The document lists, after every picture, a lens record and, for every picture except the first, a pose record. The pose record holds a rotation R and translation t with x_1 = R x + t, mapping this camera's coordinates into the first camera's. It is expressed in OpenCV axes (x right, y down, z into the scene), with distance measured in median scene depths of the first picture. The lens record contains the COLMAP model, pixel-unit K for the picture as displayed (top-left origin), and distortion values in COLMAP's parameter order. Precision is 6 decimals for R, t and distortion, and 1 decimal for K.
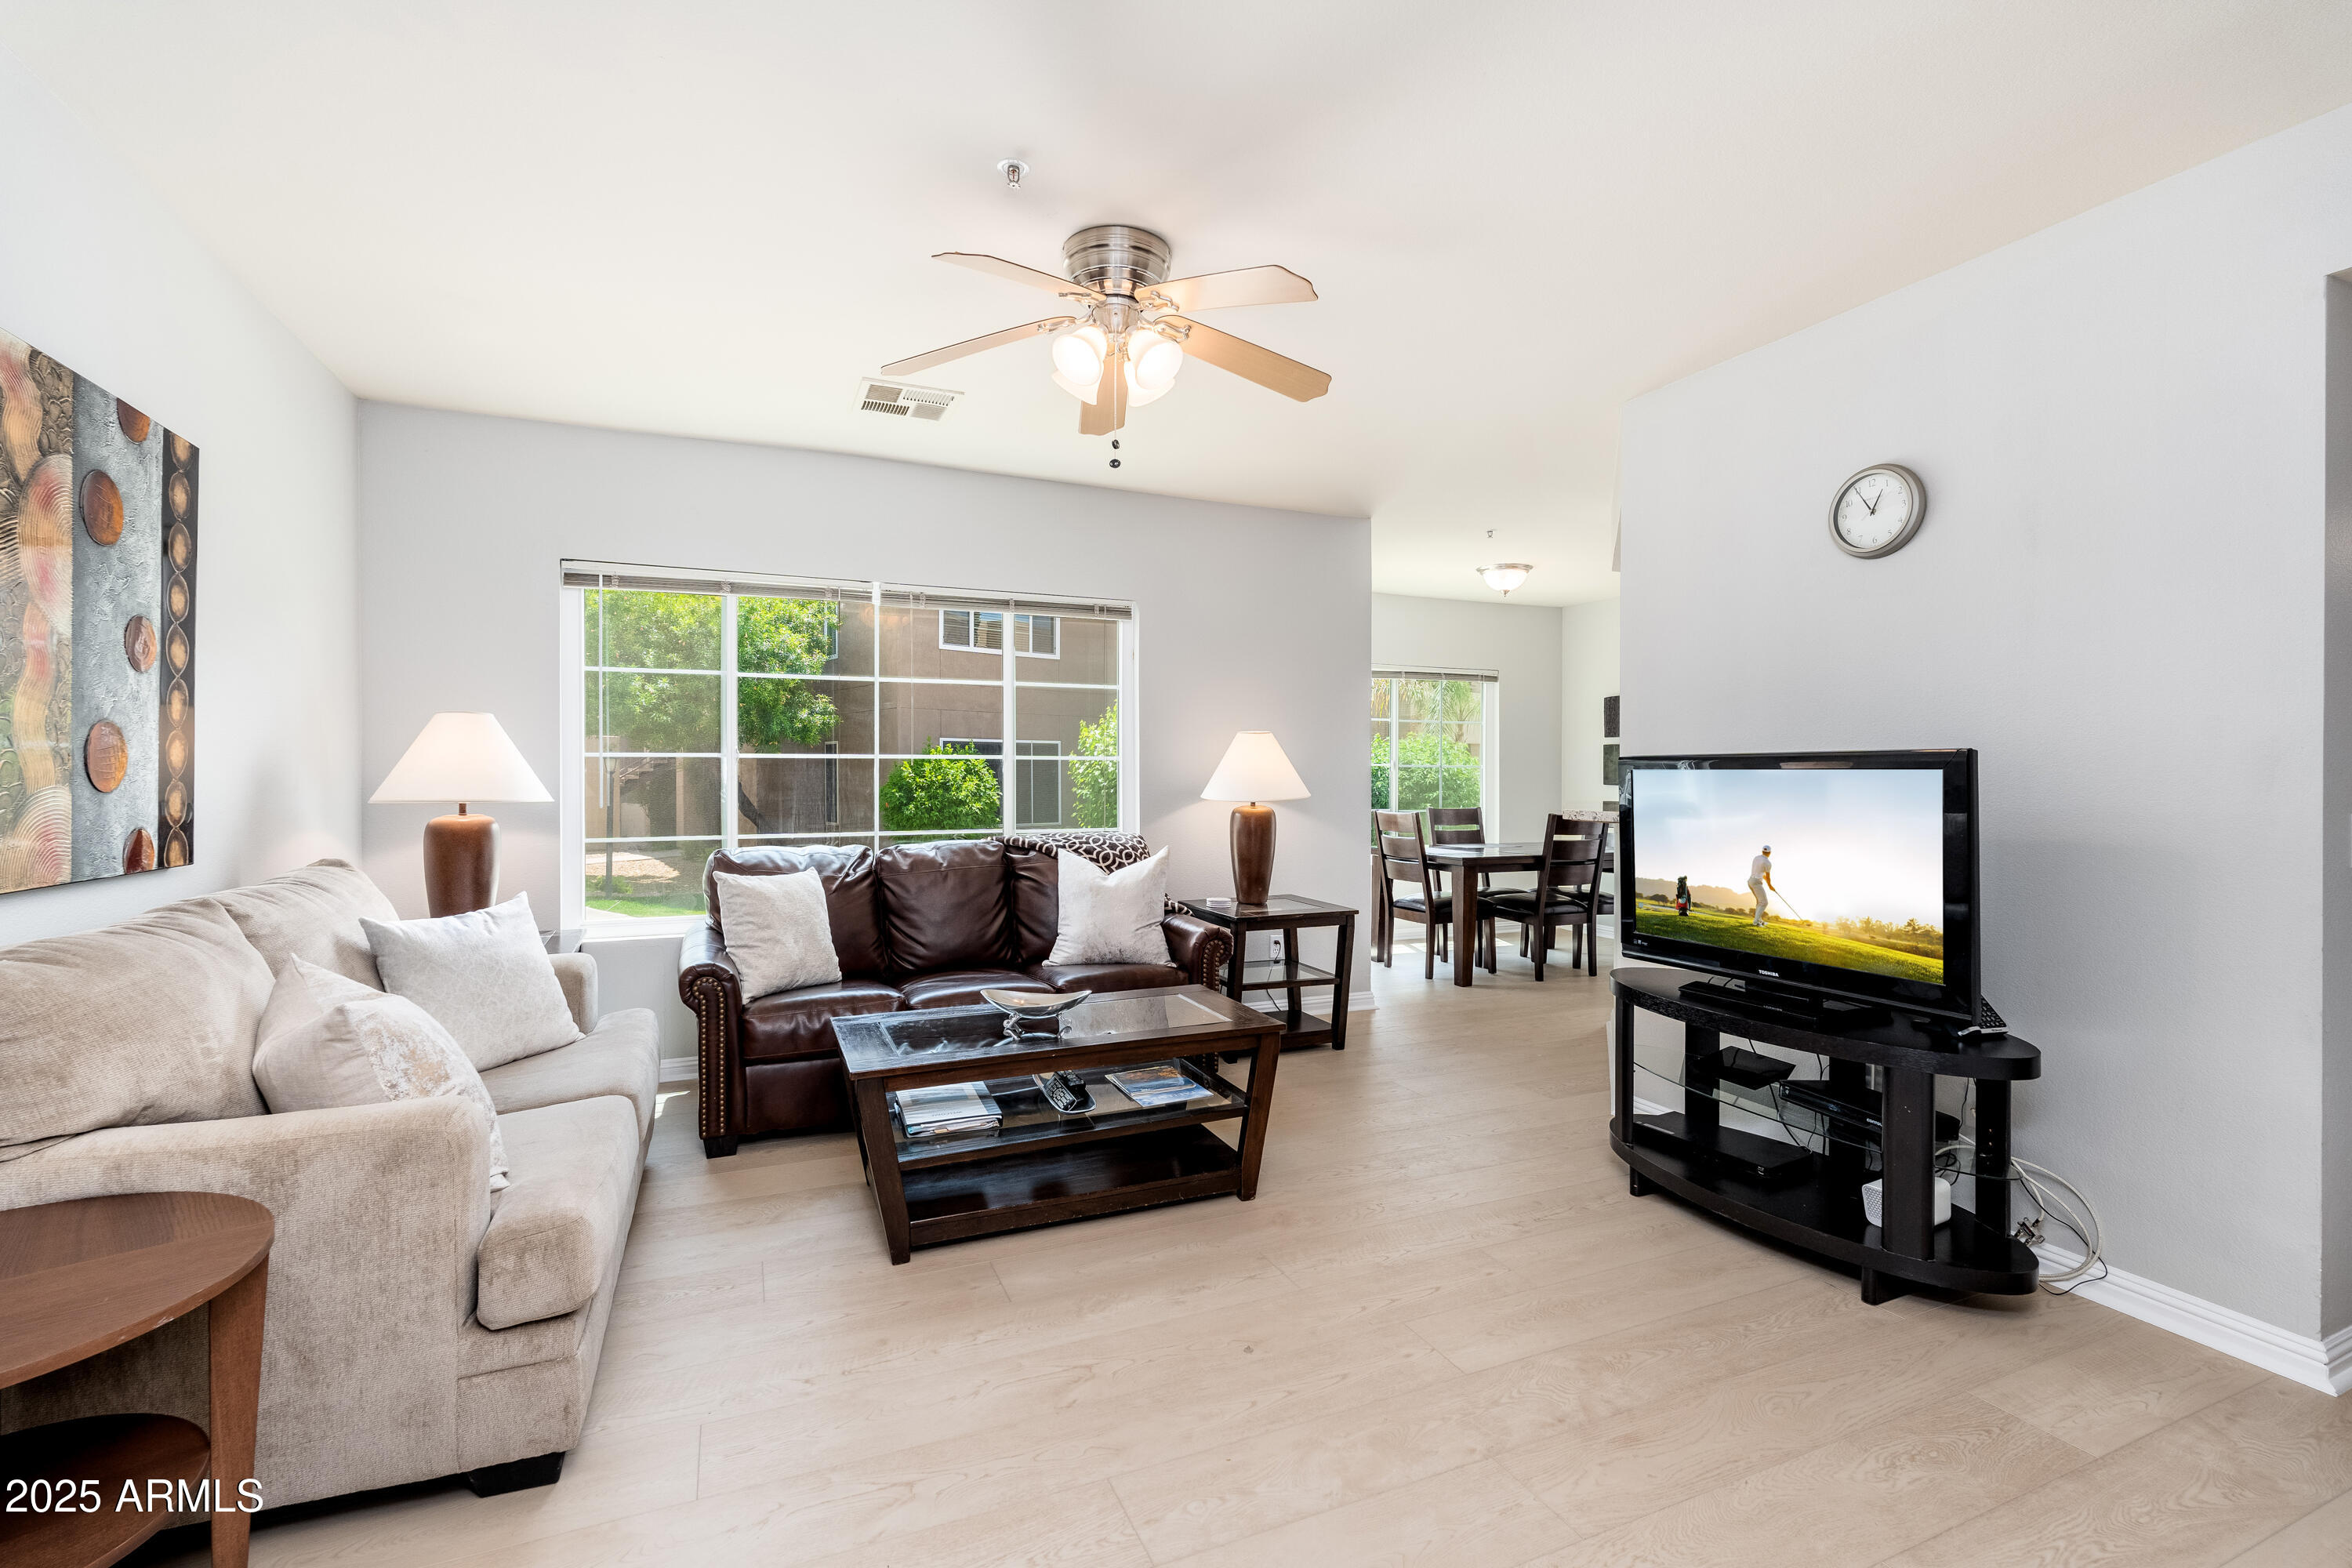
lens RADIAL K [[1024.9, 0, 1180.7], [0, 1024.9, 780.6], [0, 0, 1]] dist [-0.008593, -0.000129]
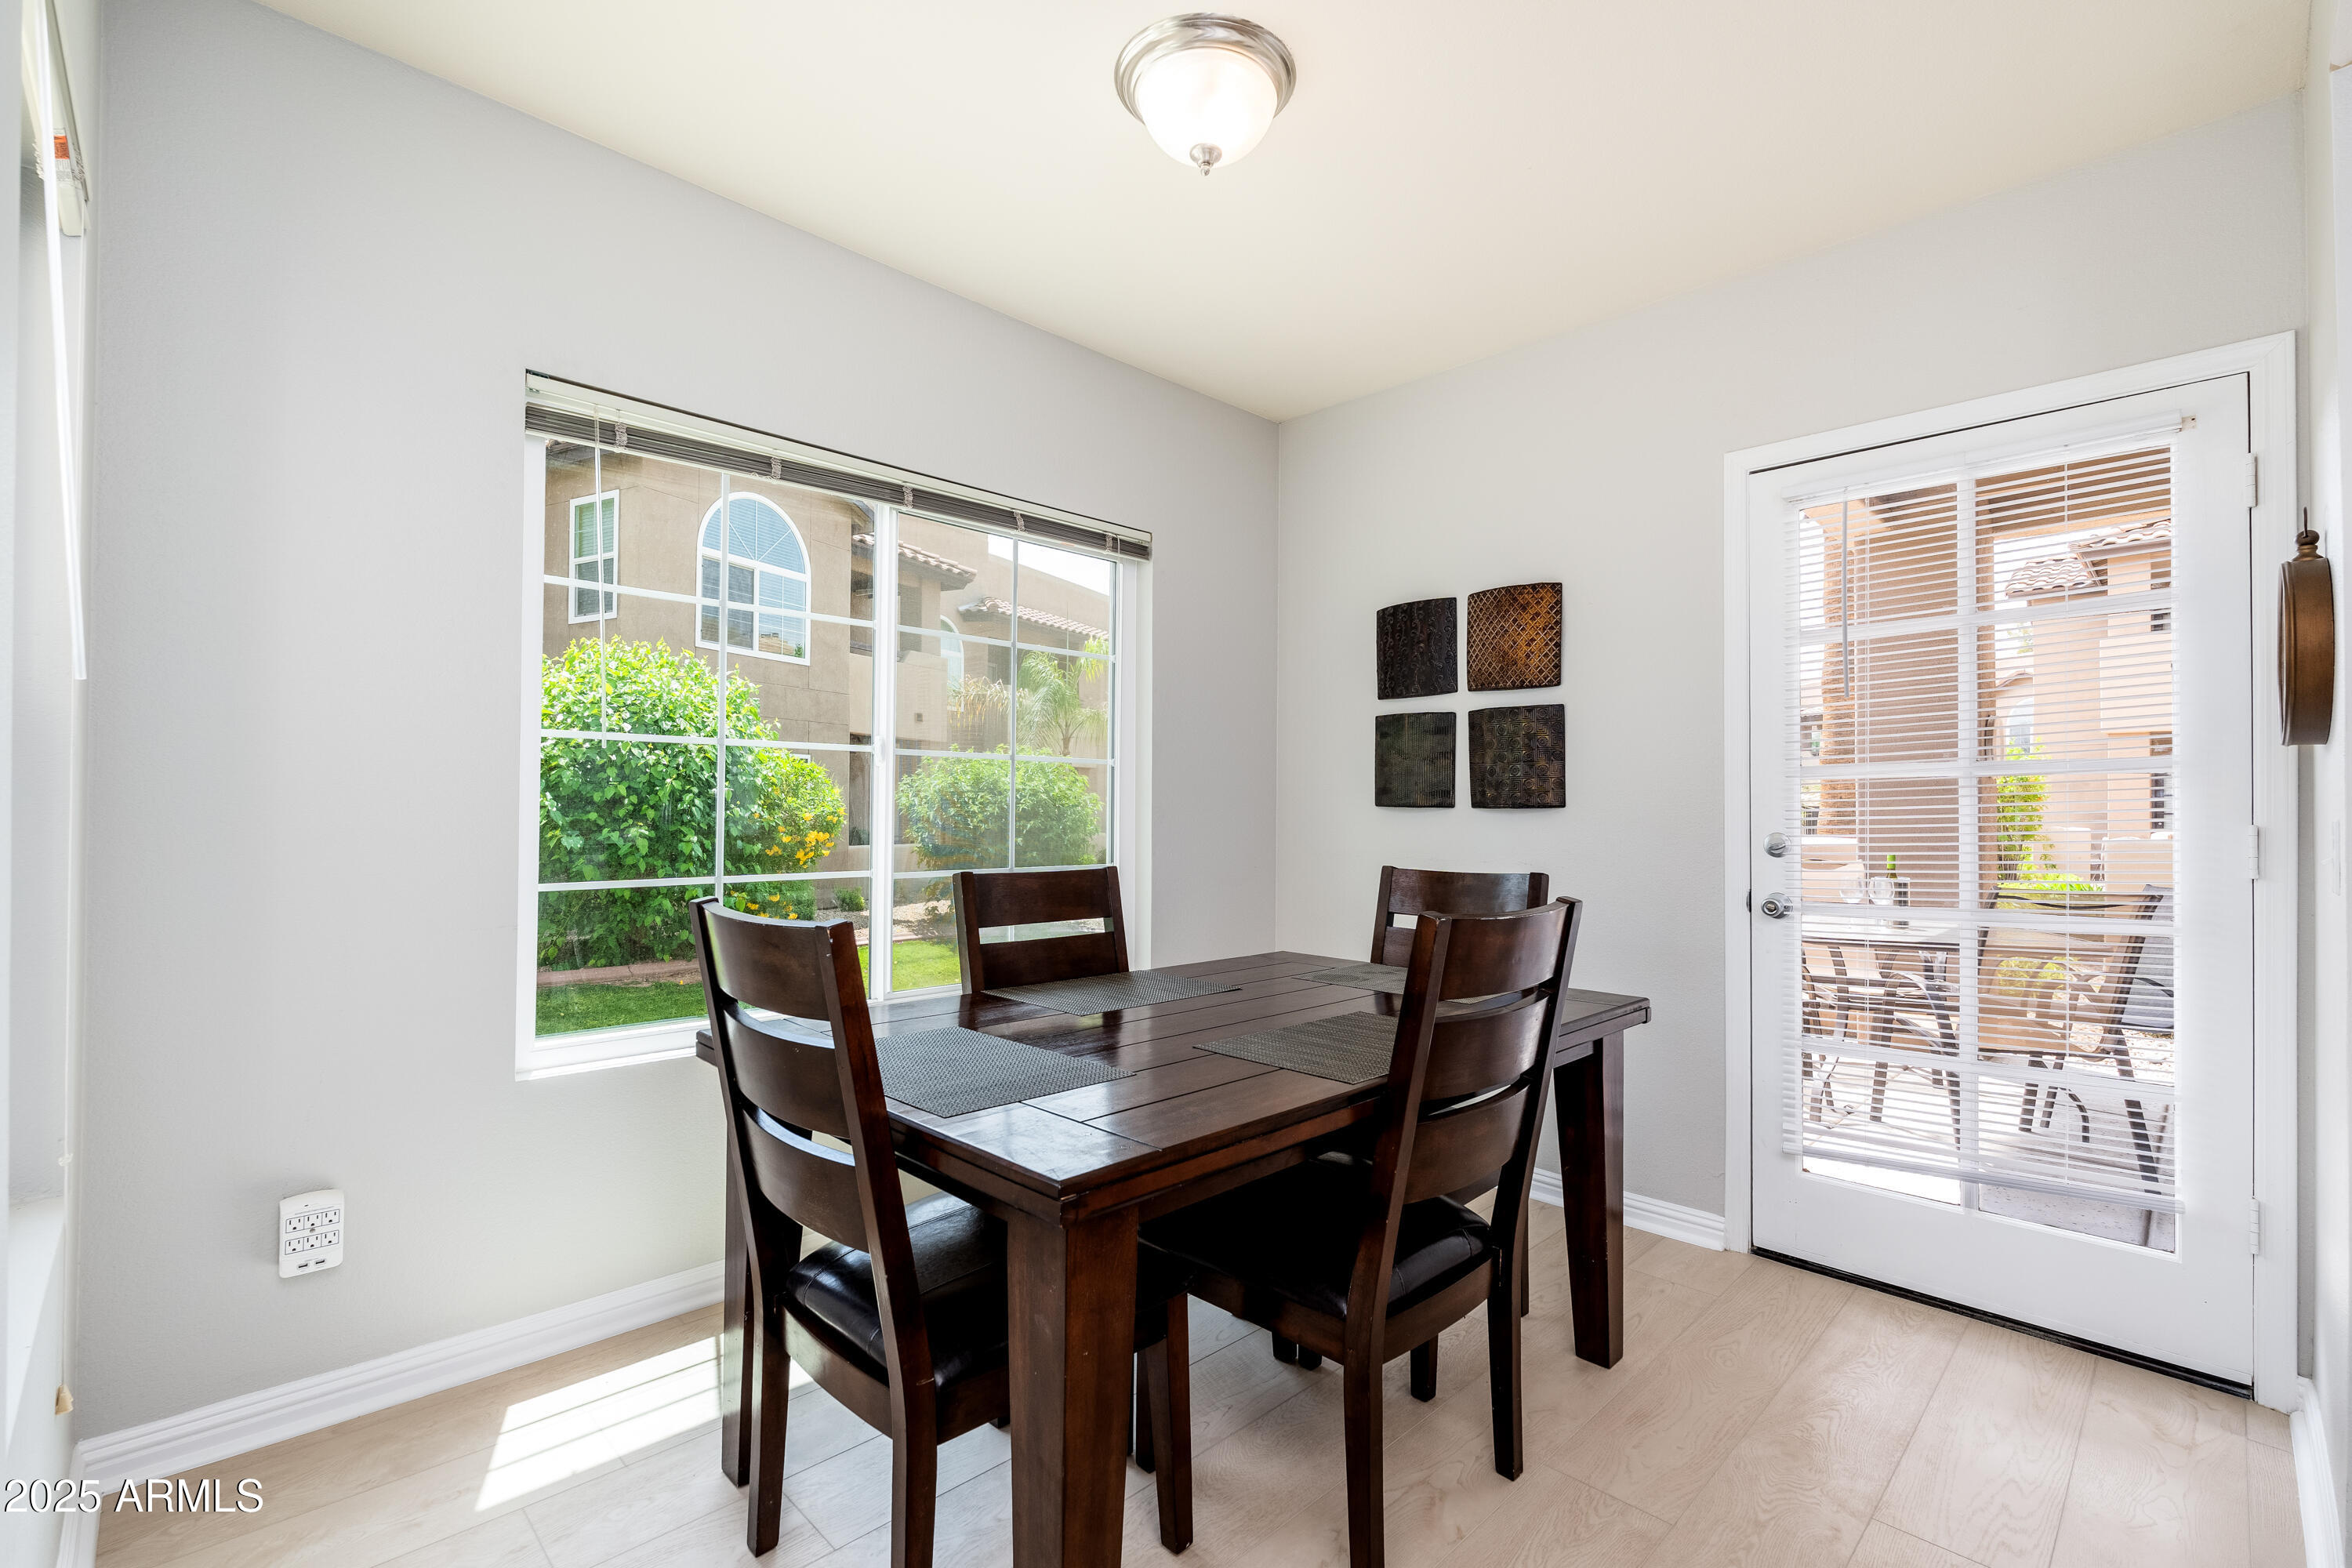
lens RADIAL K [[1034.2, 0, 1177.7], [0, 1034.2, 799.7], [0, 0, 1]] dist [-0.002666, -0.000173]
pose [[0.929838, 0.005775, 0.367924, 0.549035], [-0.002123, 0.999944, -0.010331, 0.018332], [-0.367963, 0.008825, 0.929798, 1.999857]]
